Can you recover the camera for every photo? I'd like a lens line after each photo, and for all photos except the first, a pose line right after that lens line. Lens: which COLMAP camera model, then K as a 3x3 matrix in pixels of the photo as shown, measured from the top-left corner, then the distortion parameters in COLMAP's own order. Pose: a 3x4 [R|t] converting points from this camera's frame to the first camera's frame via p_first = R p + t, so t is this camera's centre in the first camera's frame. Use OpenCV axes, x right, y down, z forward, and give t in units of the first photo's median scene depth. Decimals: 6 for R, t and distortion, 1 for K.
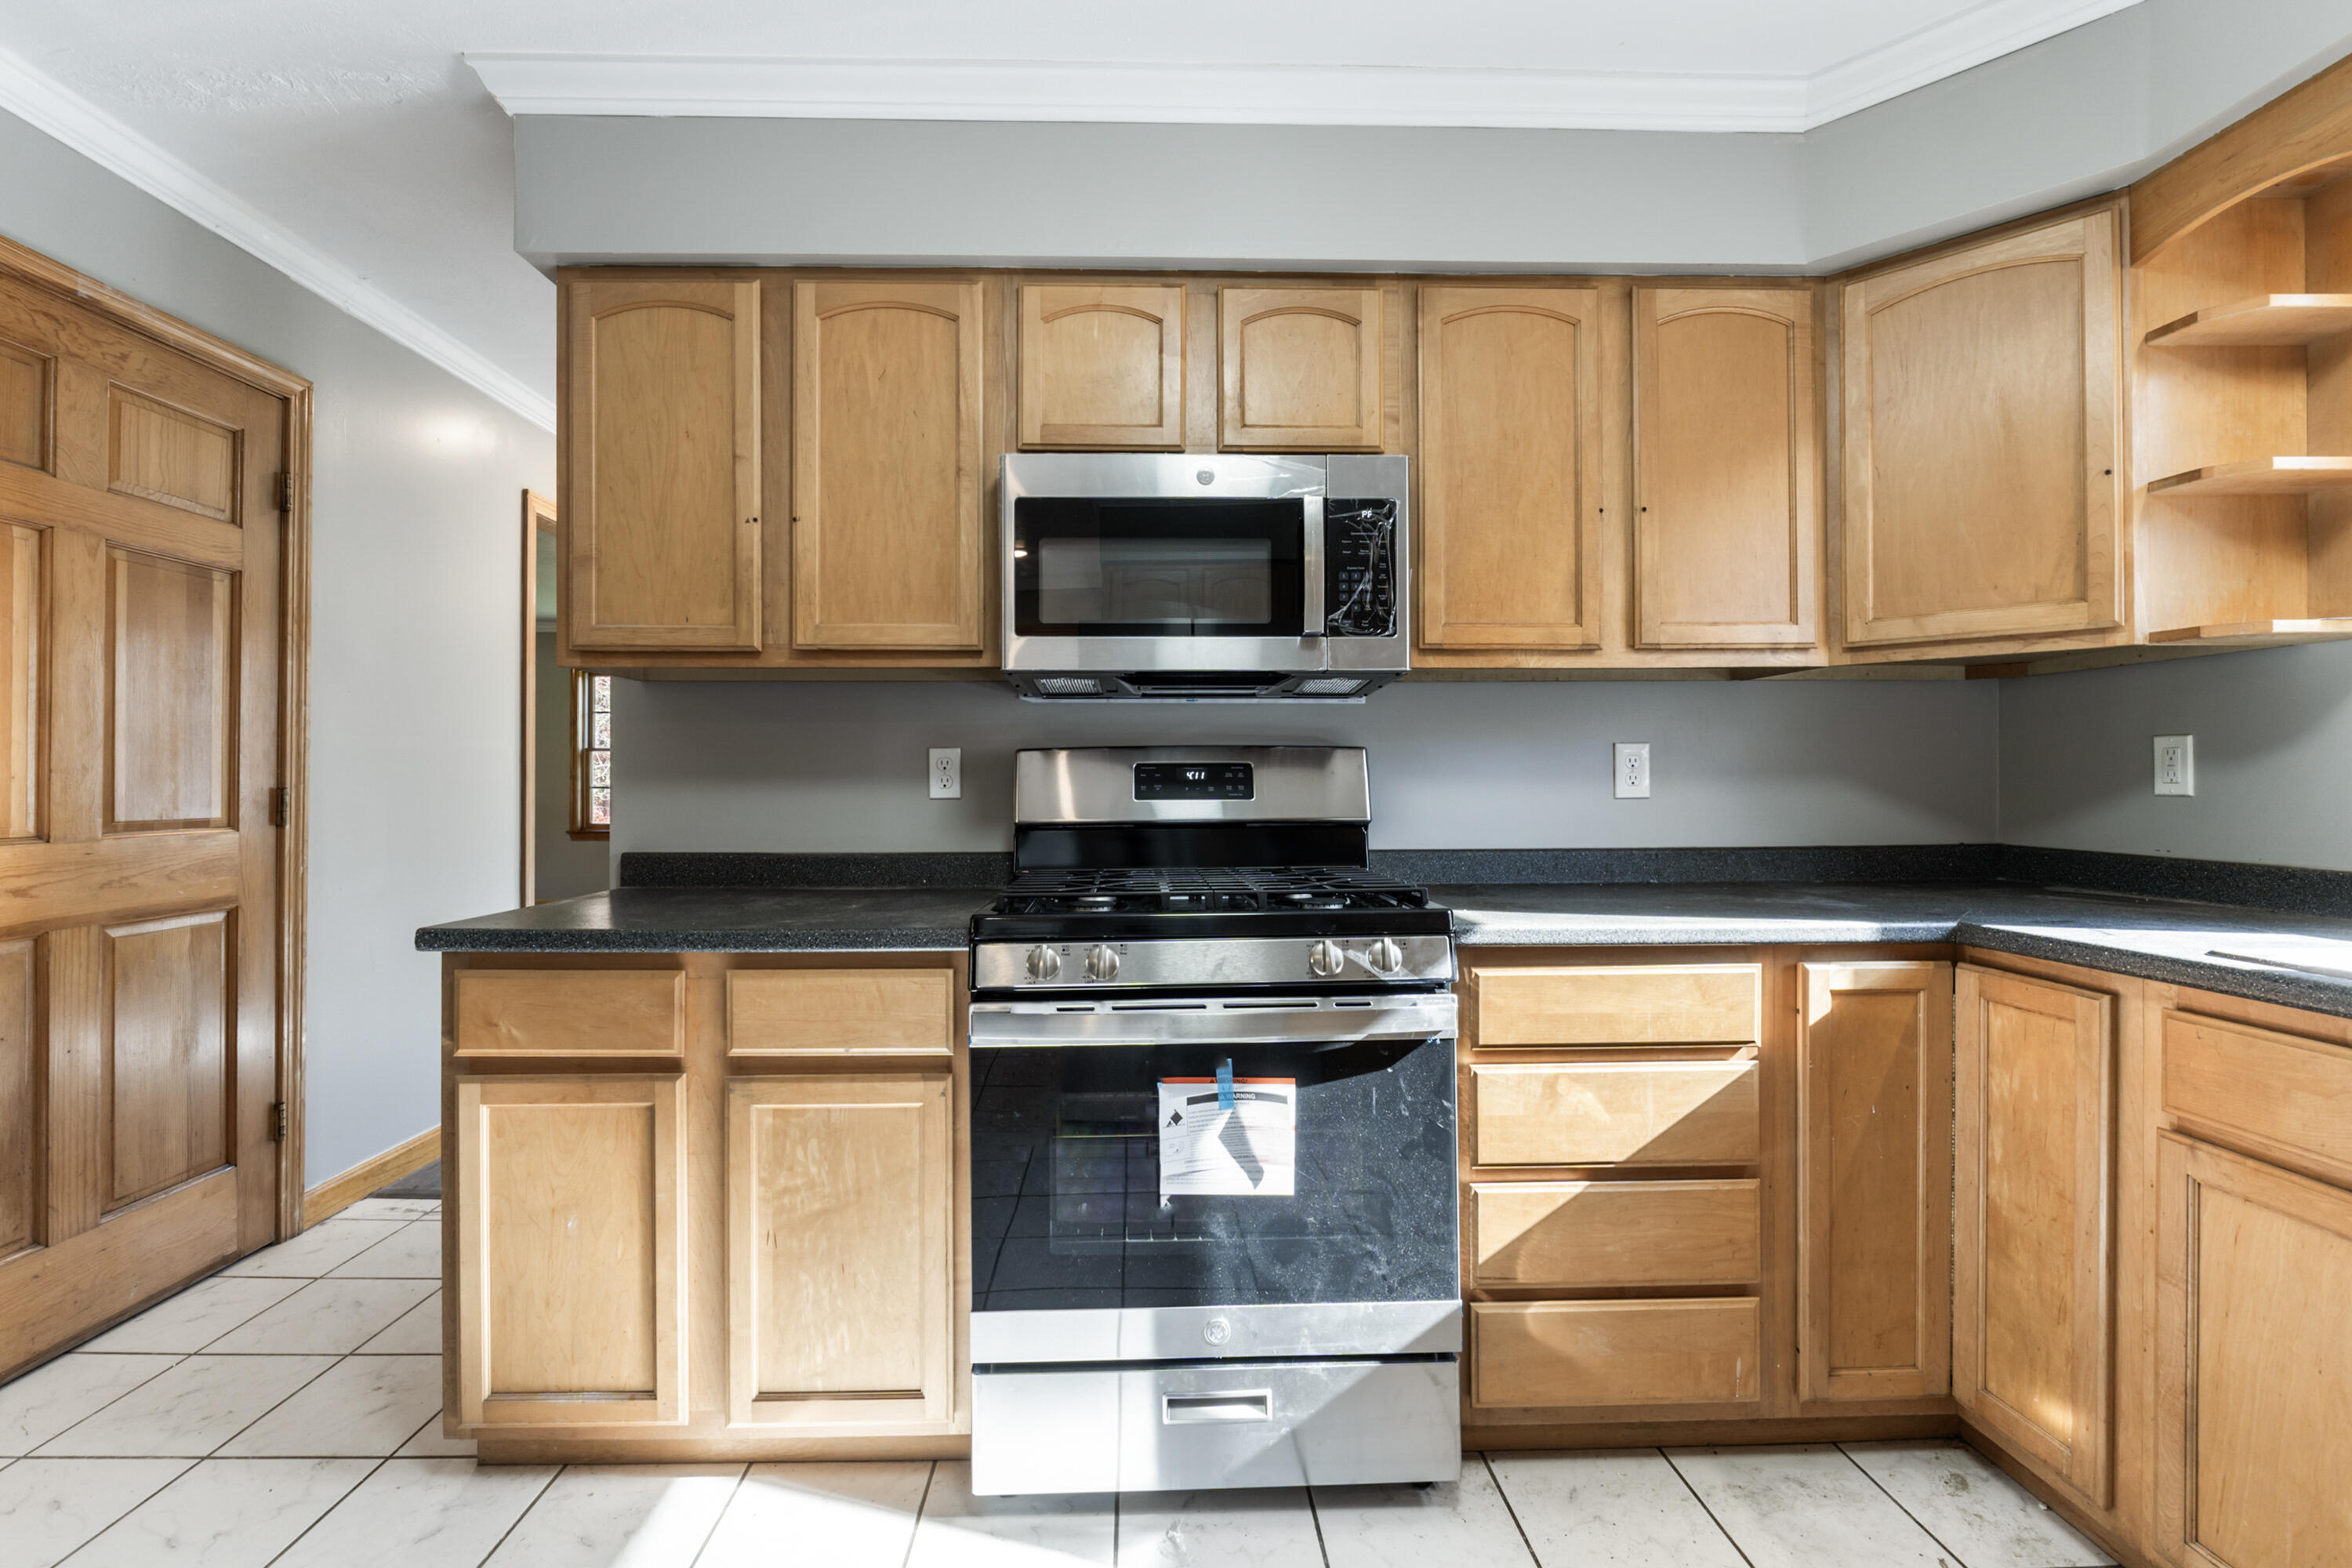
lens RADIAL K [[996.9, 0, 1168.6], [0, 996.9, 762.3], [0, 0, 1]] dist [-0.012535, 0.000058]
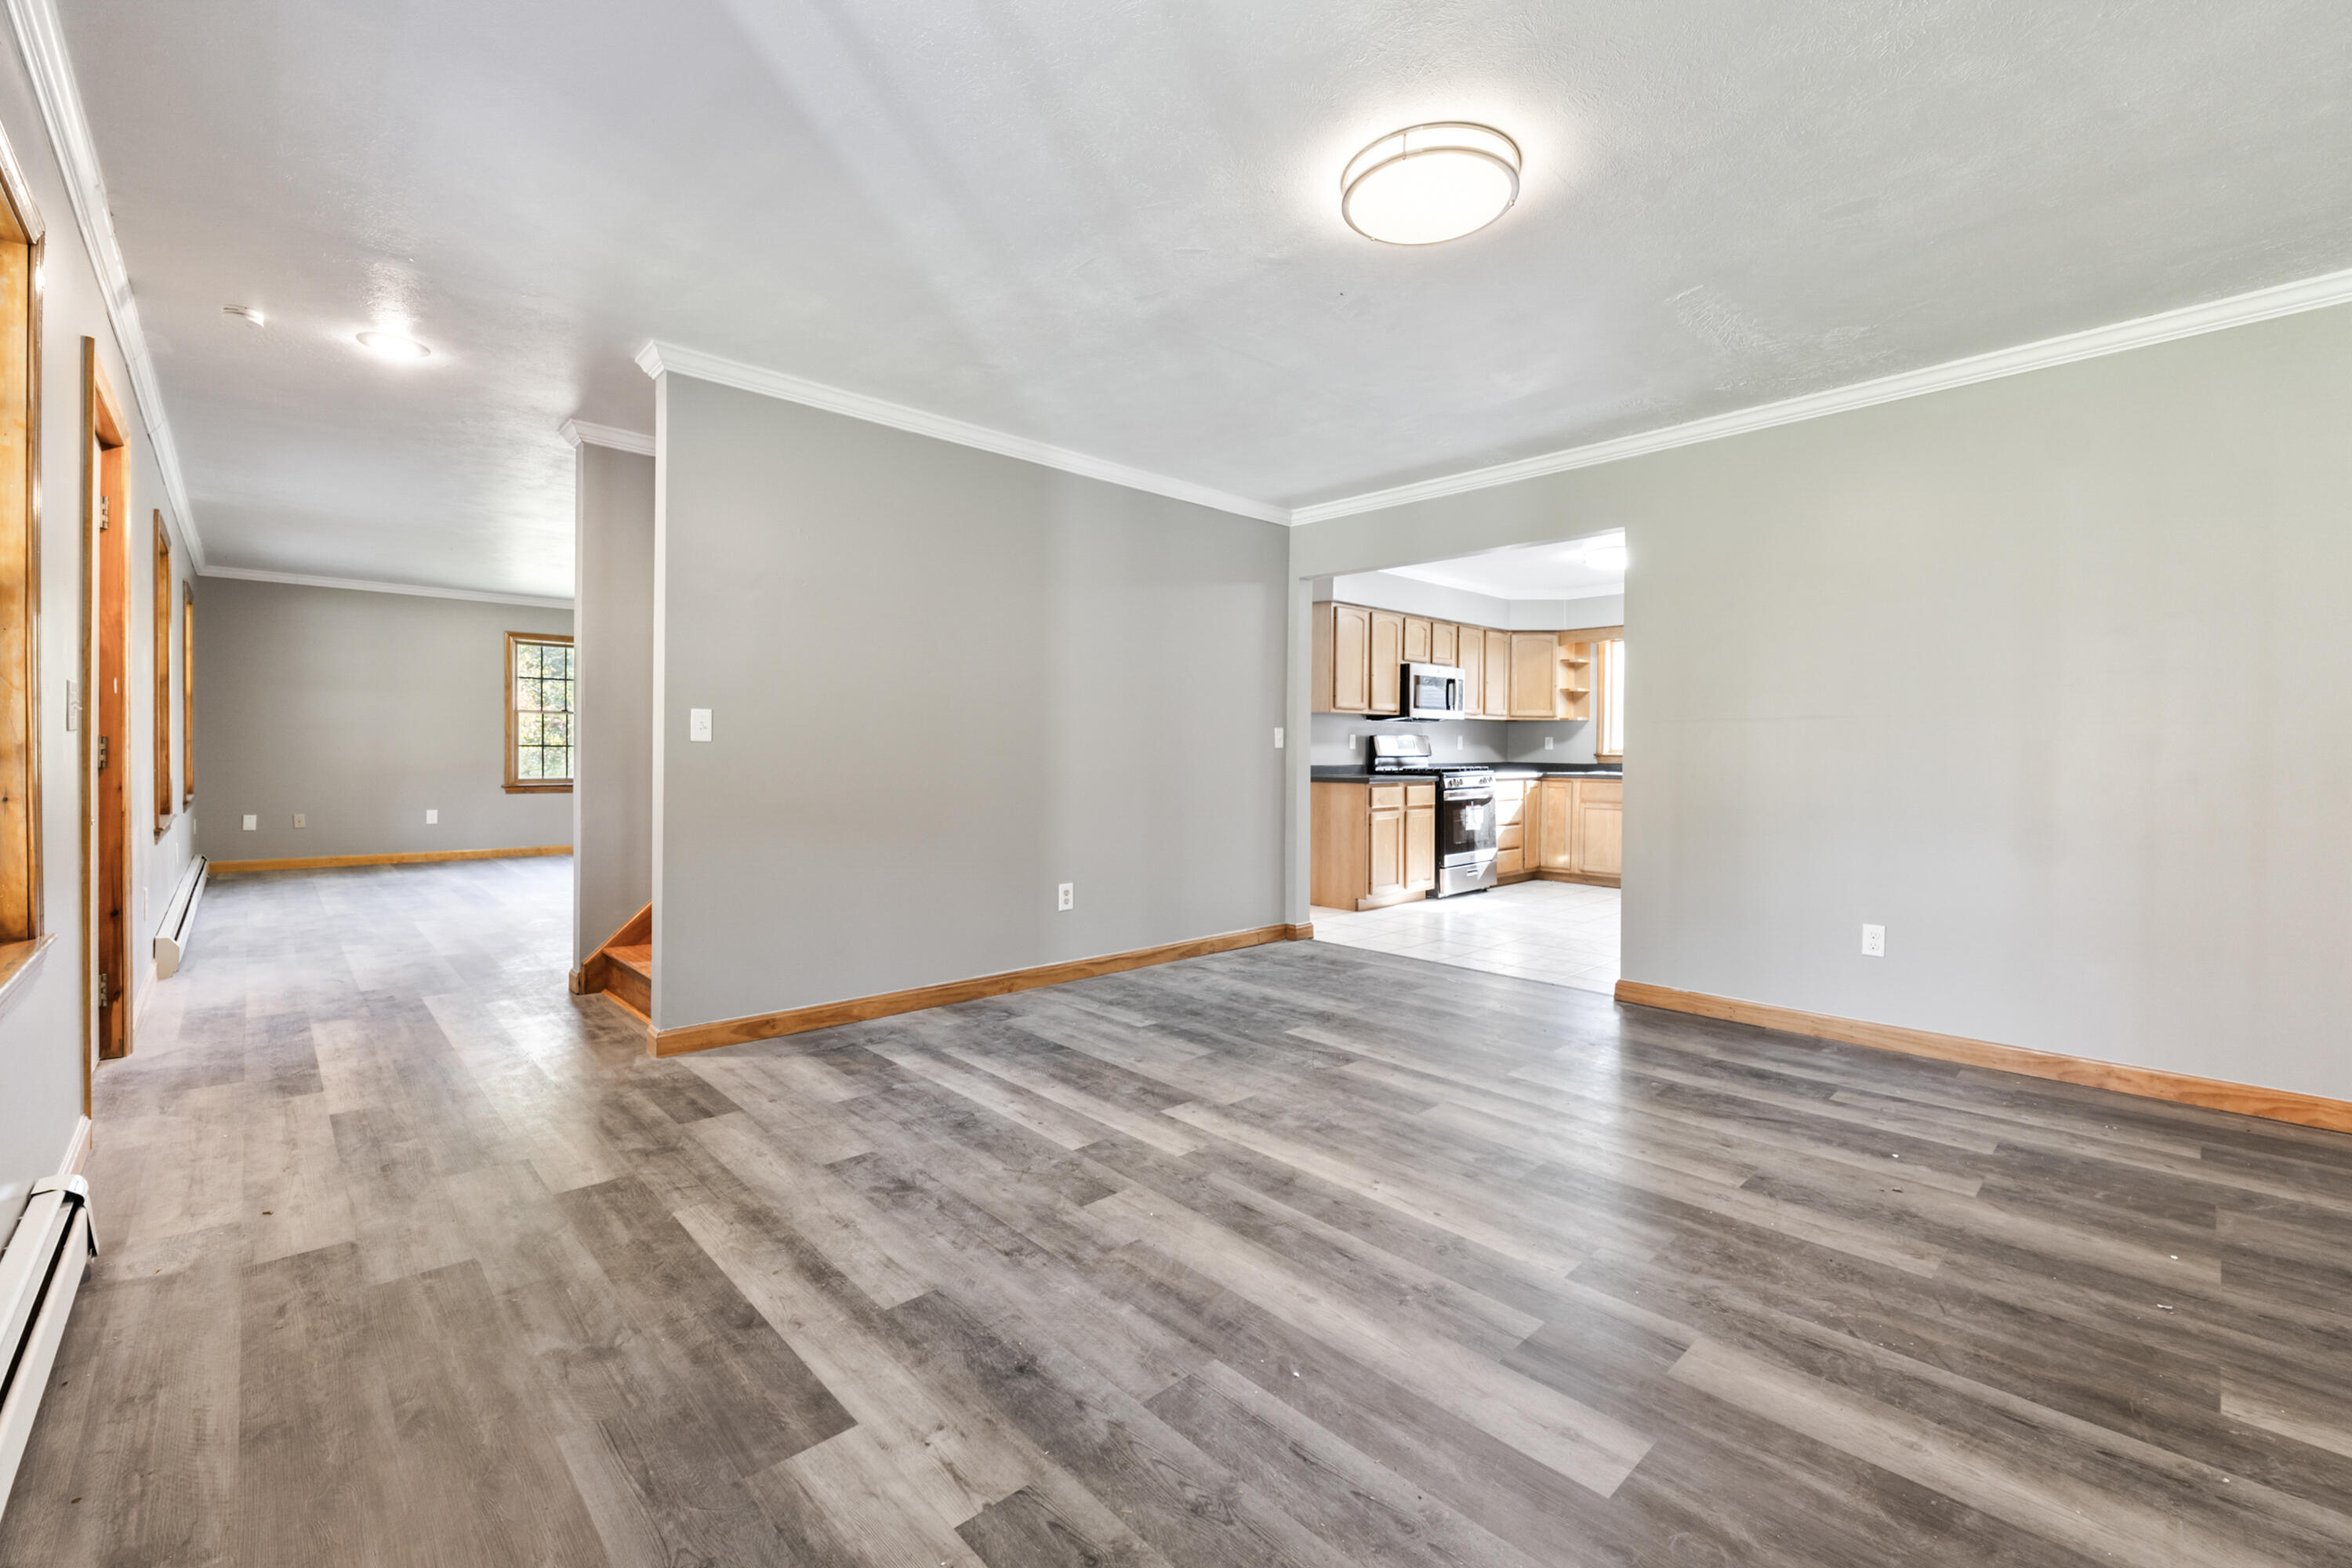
lens RADIAL K [[996.9, 0, 1168.6], [0, 996.9, 762.3], [0, 0, 1]] dist [-0.012535, 0.000058]
pose [[0.745795, 0.001766, 0.666173, -4.111805], [-0.021952, 0.999519, 0.021926, 0.030918], [-0.665814, -0.030976, 0.745475, -1.568365]]
